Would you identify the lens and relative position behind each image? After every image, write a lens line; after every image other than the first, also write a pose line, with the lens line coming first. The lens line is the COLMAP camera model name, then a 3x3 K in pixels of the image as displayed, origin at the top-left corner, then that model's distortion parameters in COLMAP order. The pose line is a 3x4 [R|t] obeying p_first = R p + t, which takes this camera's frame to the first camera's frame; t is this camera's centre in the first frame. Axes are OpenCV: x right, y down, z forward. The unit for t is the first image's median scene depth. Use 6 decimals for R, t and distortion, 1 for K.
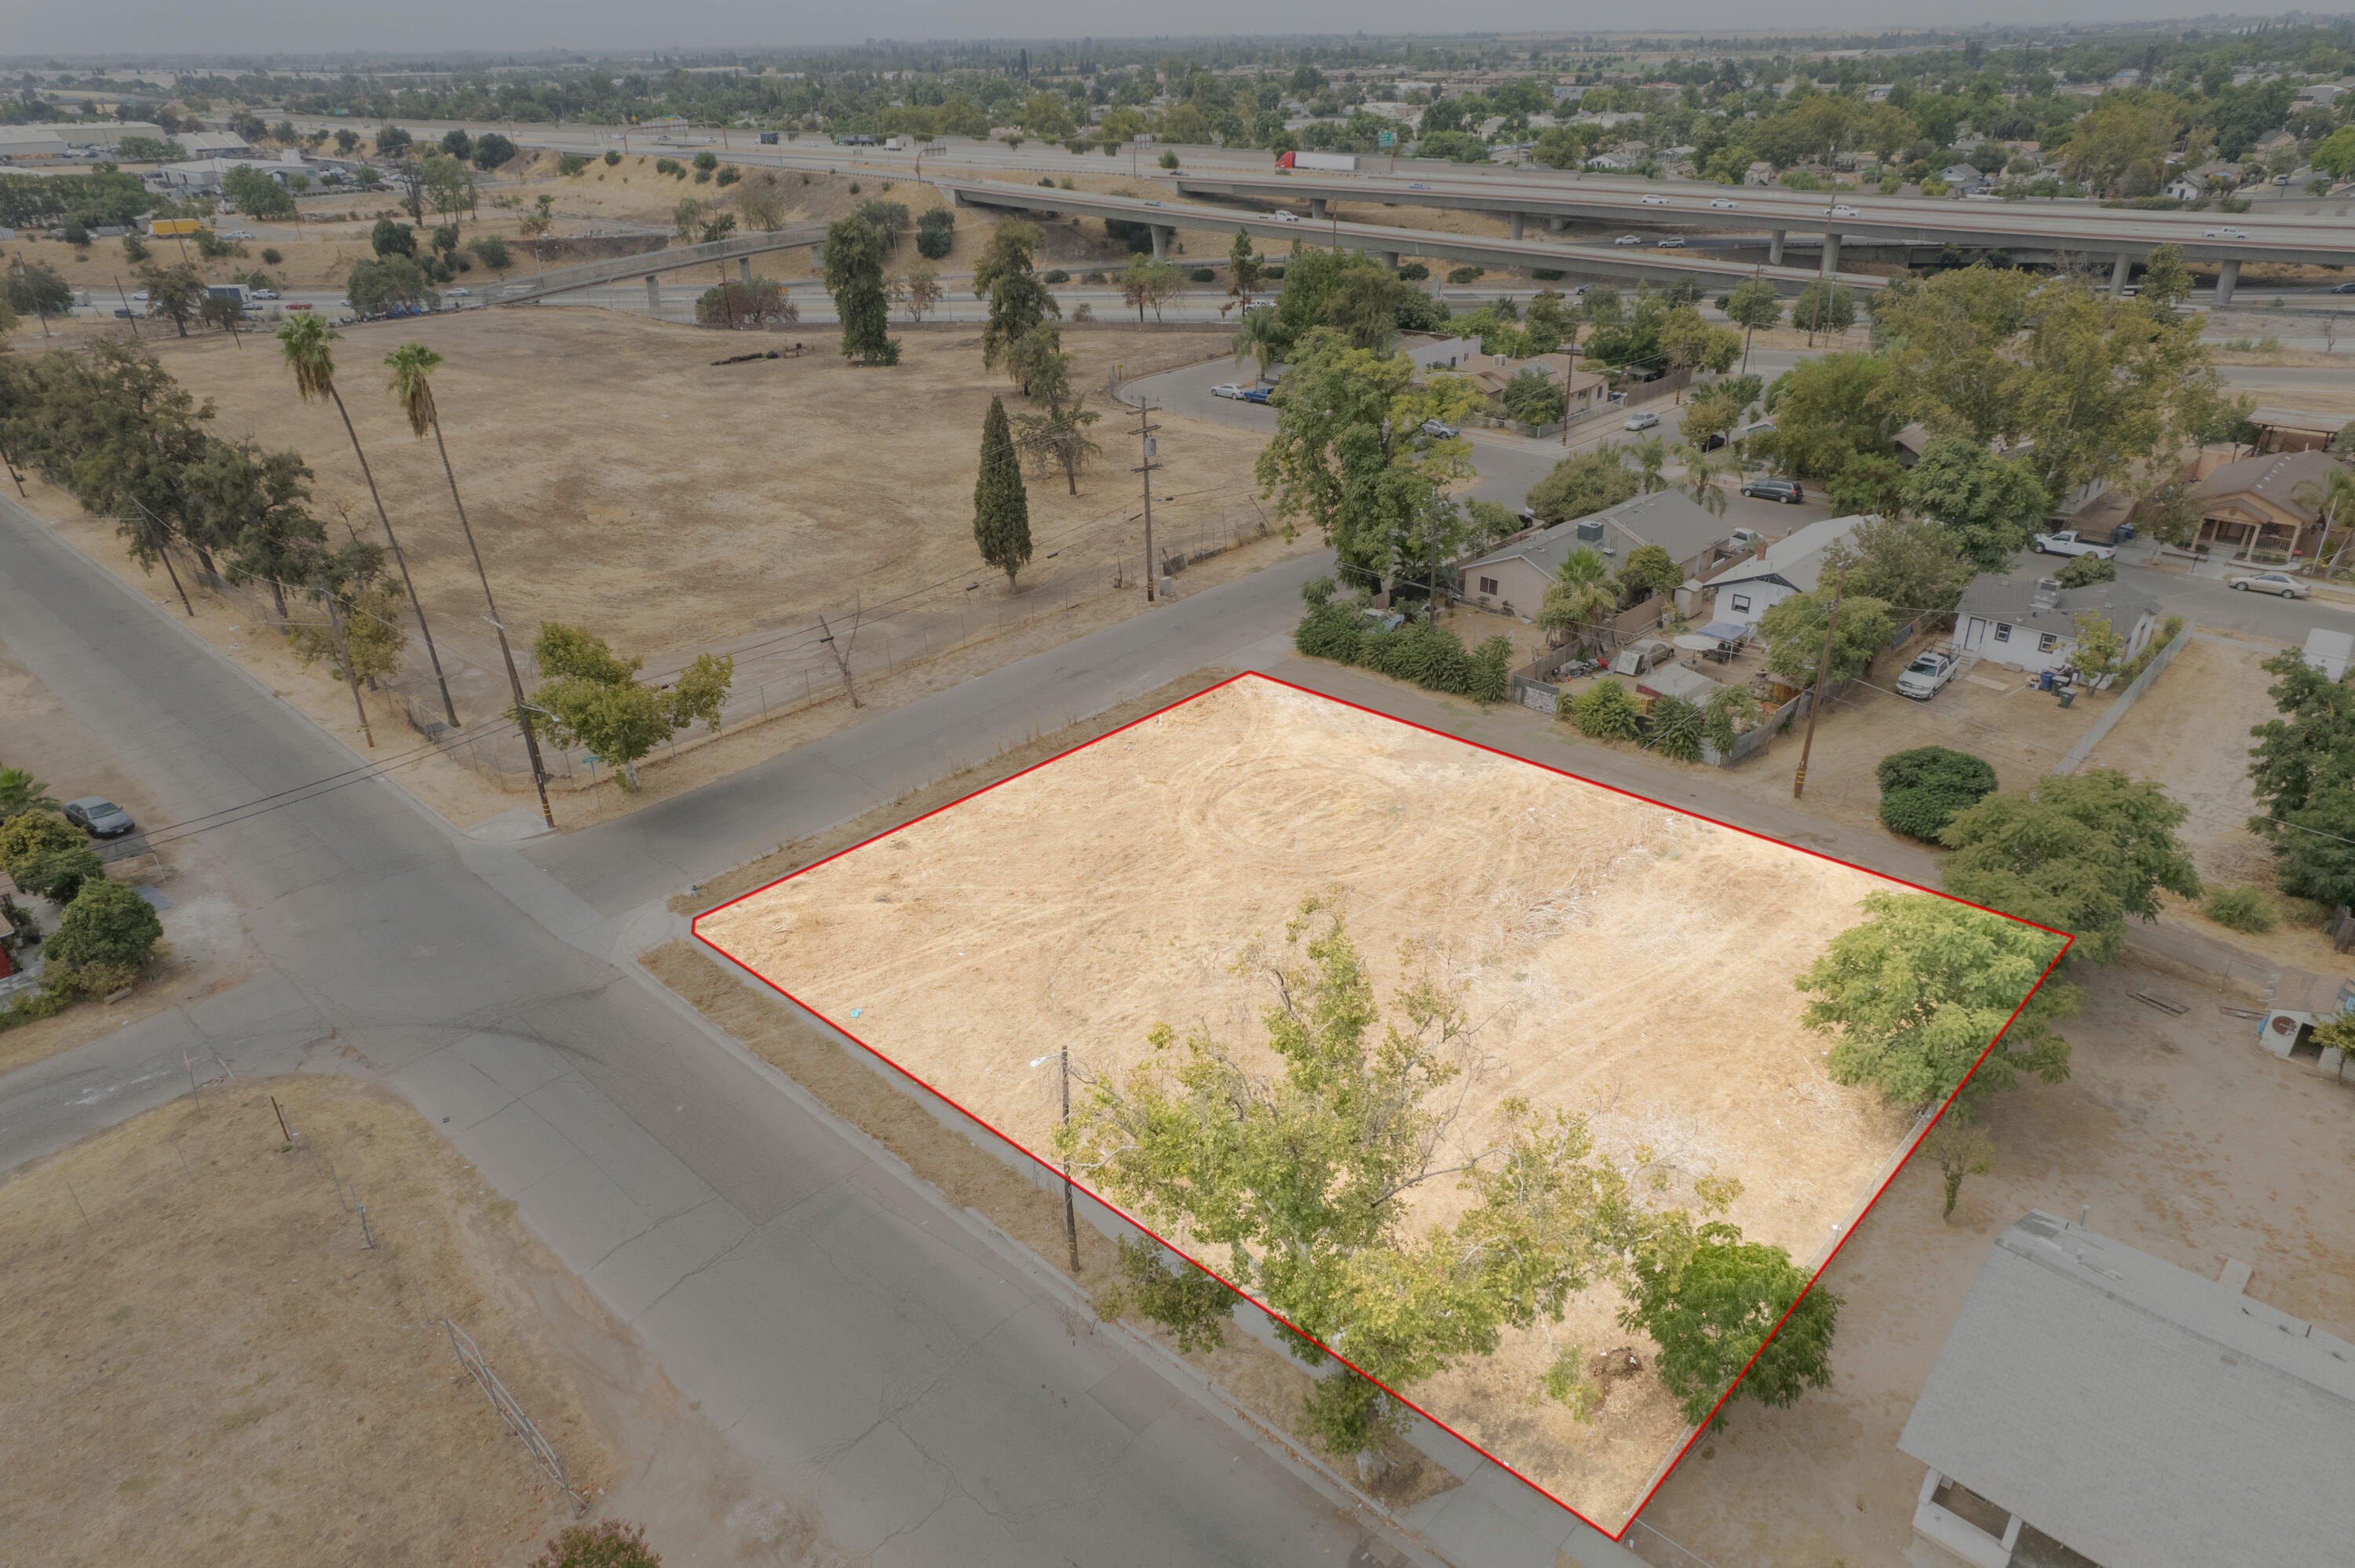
lens RADIAL K [[1505.8, 0, 1191.5], [0, 1505.8, 782.1], [0, 0, 1]] dist [-0.065866, 0.068758]
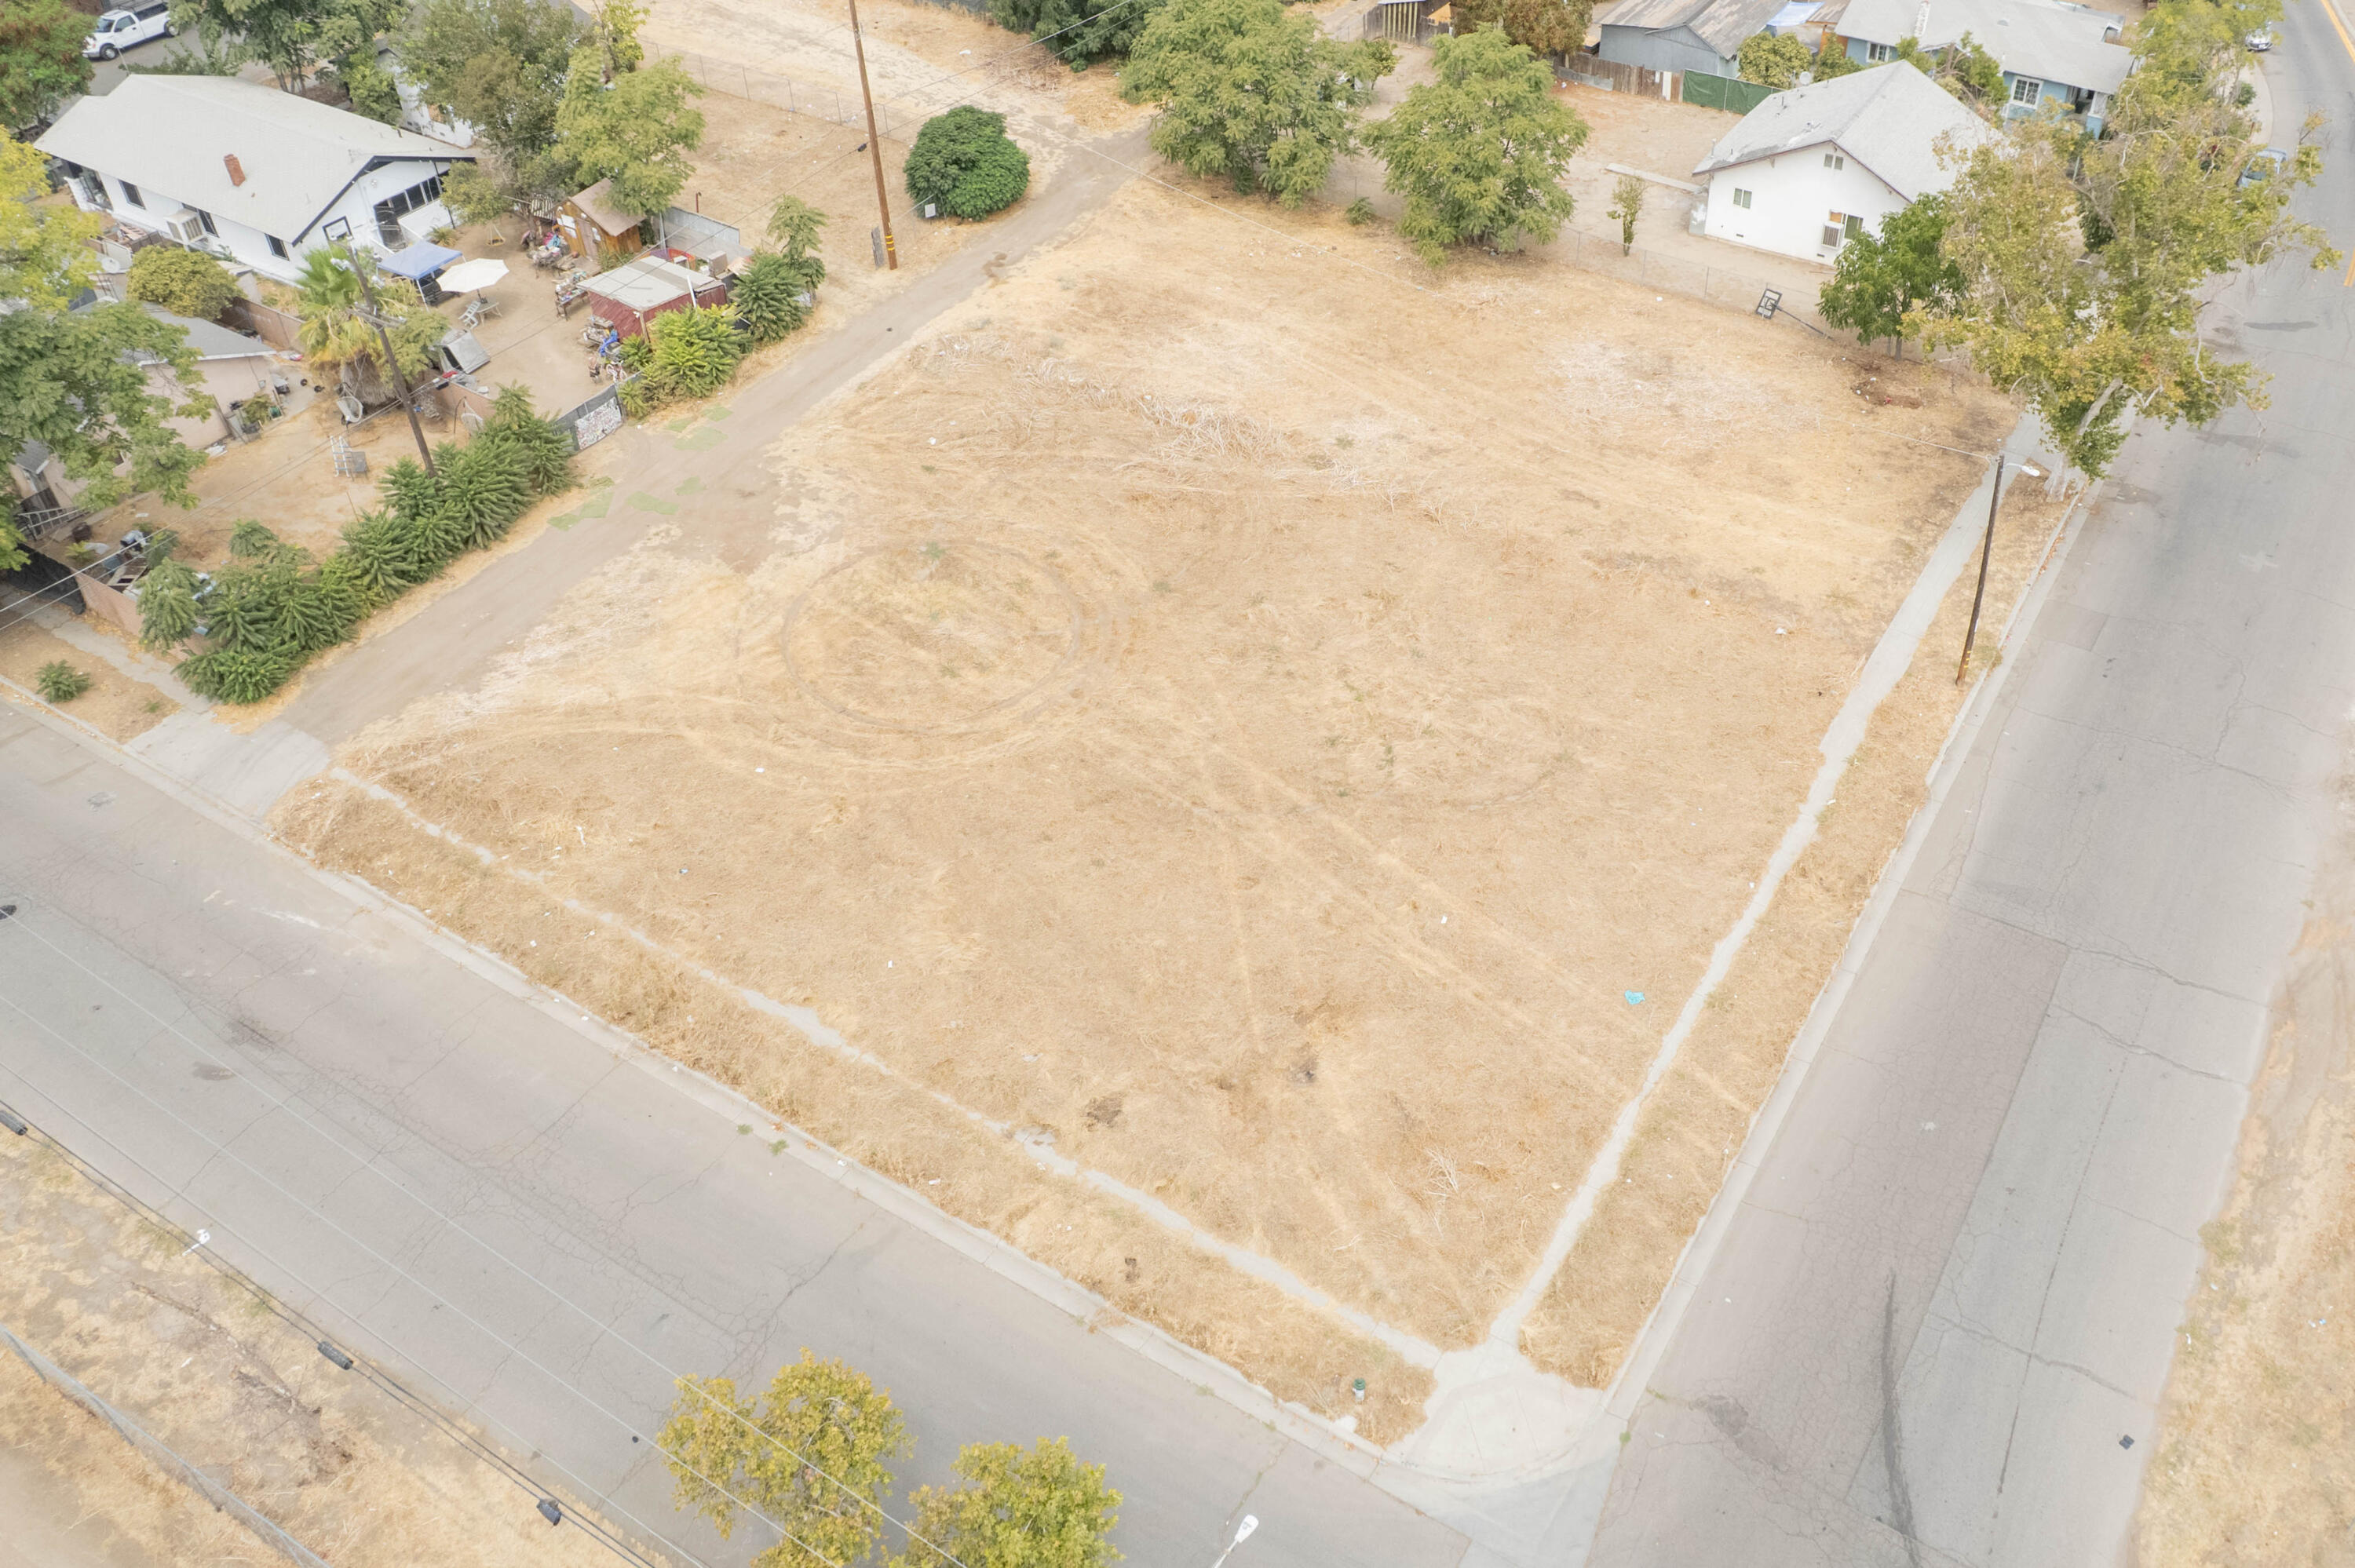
lens RADIAL K [[2020.7, 0, 1351.9], [0, 2020.7, 588.0], [0, 0, 1]] dist [-0.070850, 0.075942]
pose [[-0.220330, -0.579471, 0.784645, -0.561987], [0.442445, 0.657530, 0.609834, -0.395131], [-0.869308, 0.481527, 0.111511, 0.670418]]
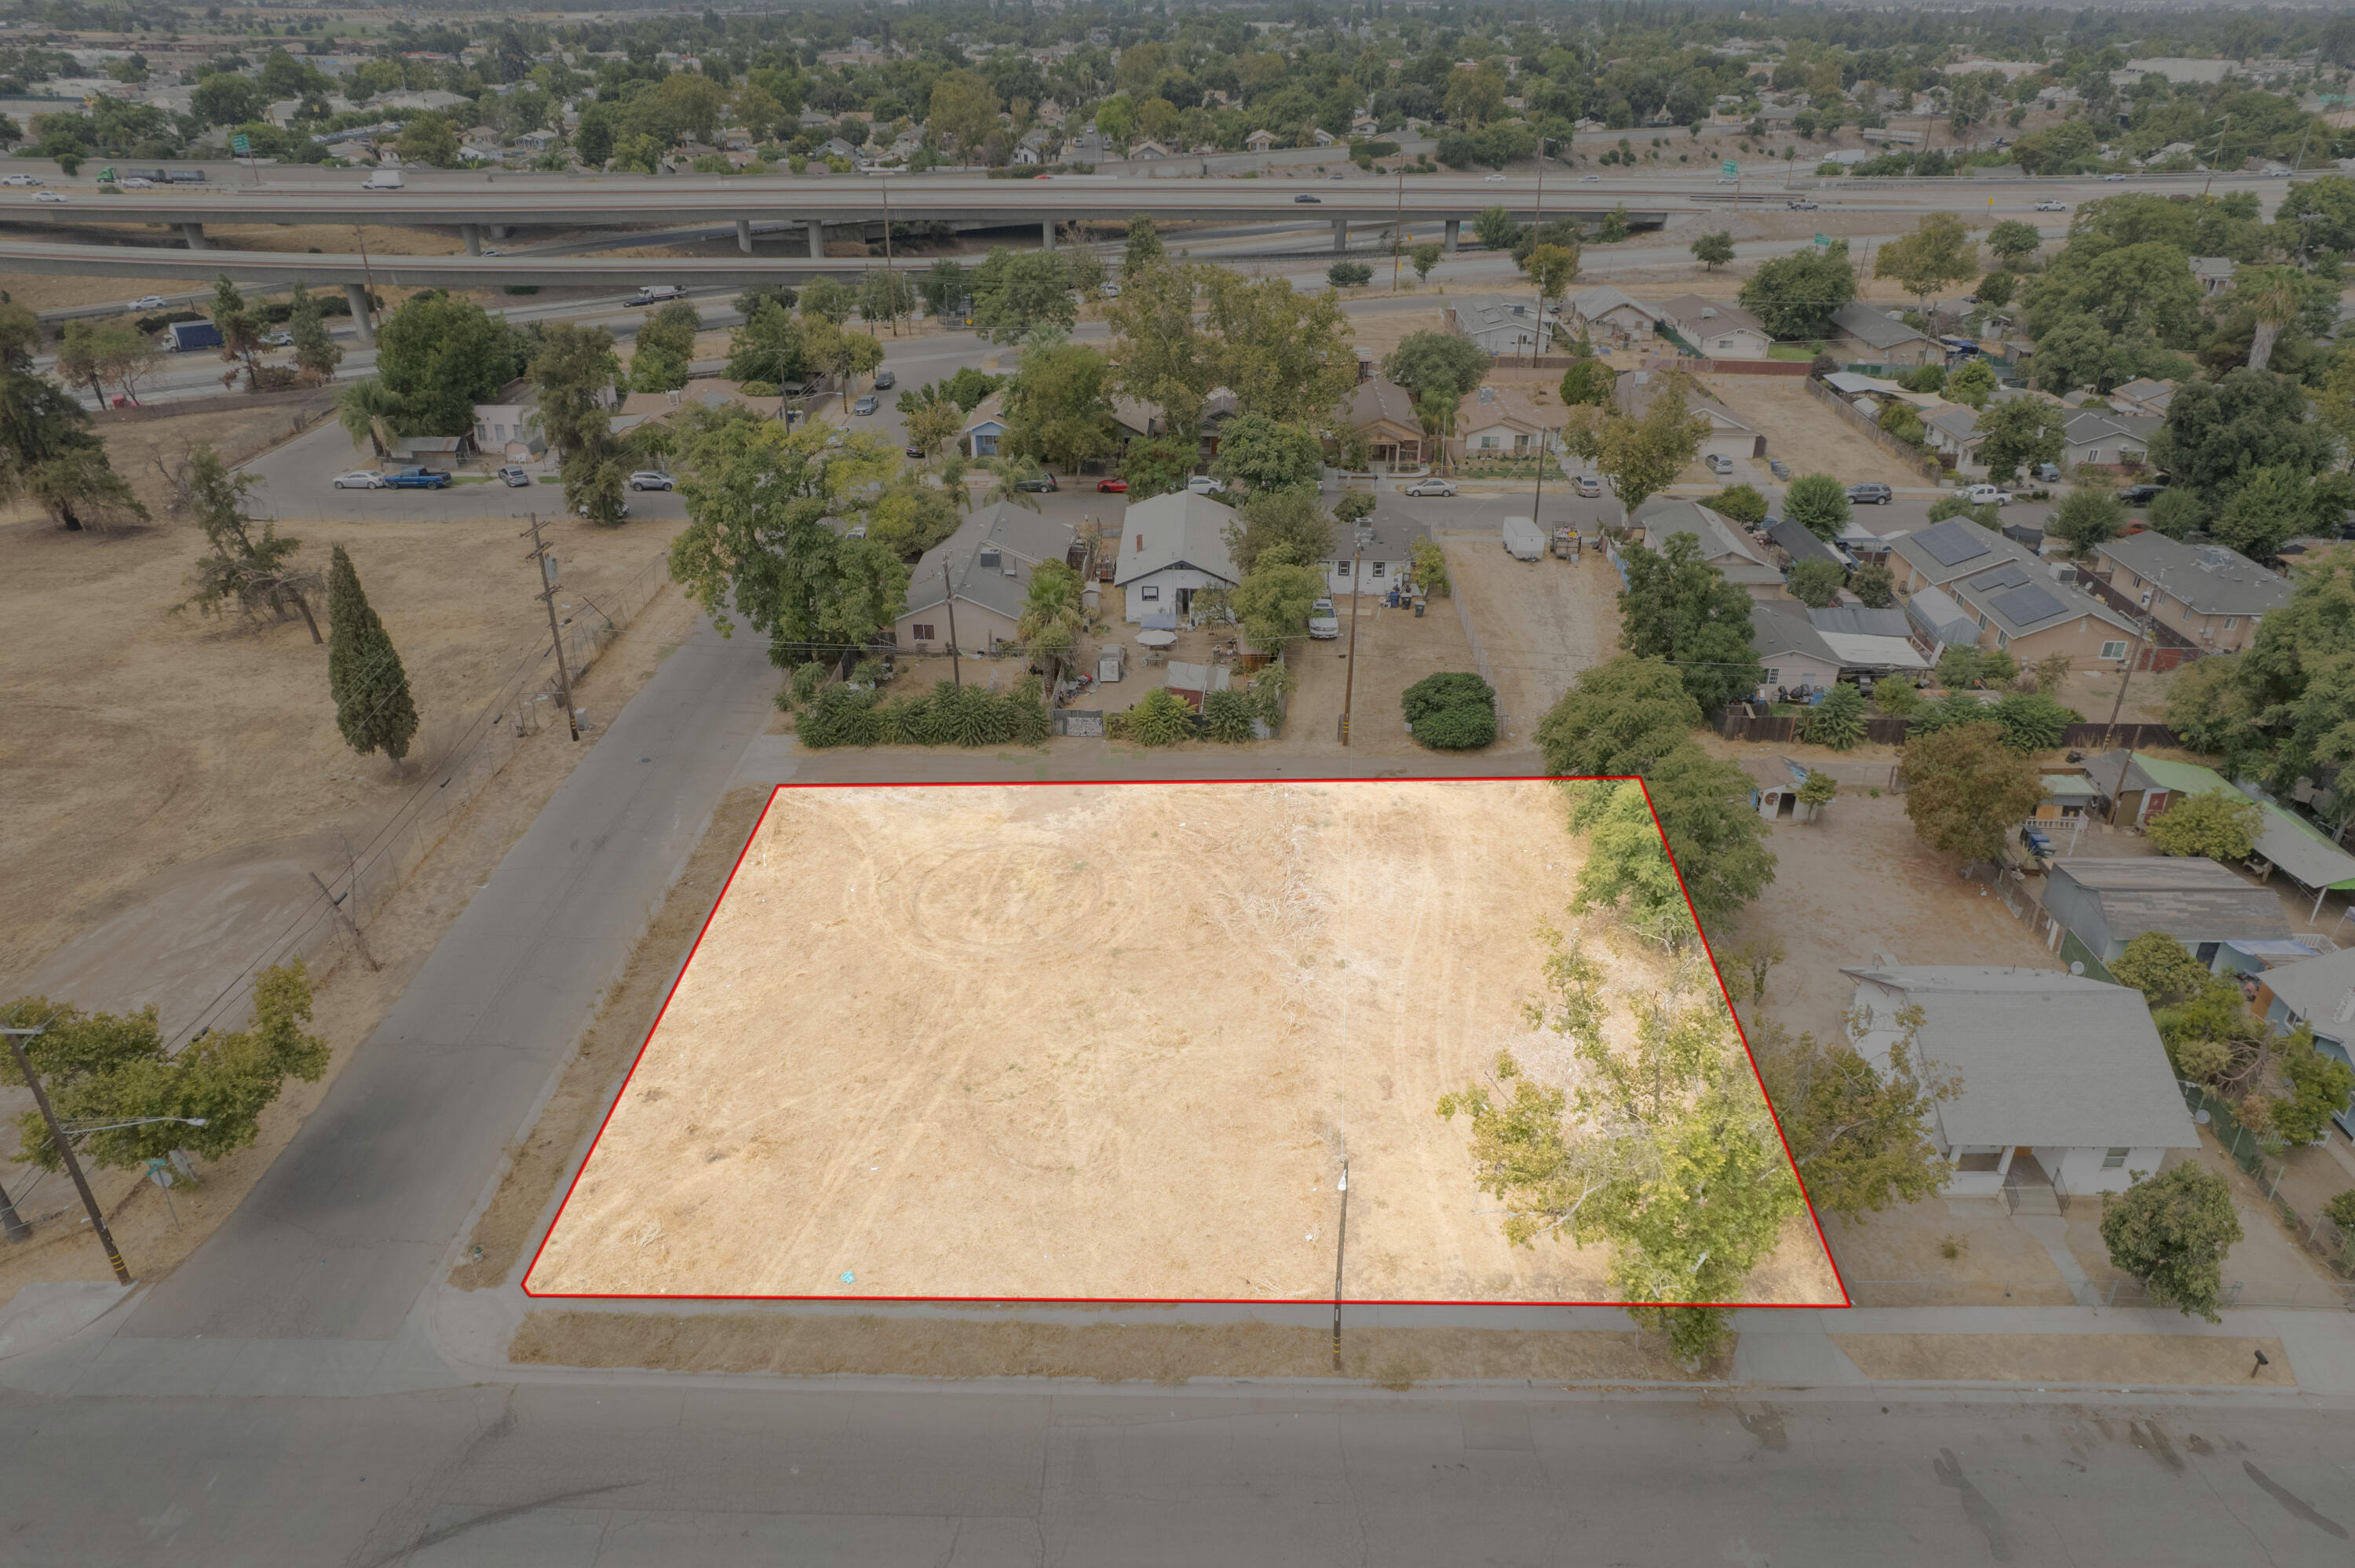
lens RADIAL K [[1570.7, 0, 1188.2], [0, 1570.7, 776.5], [0, 0, 1]] dist [-0.067581, 0.069496]
pose [[0.739926, -0.287119, 0.608335, -0.393979], [0.285147, 0.952940, 0.102936, -0.115005], [-0.609262, 0.097300, 0.786977, 0.104071]]
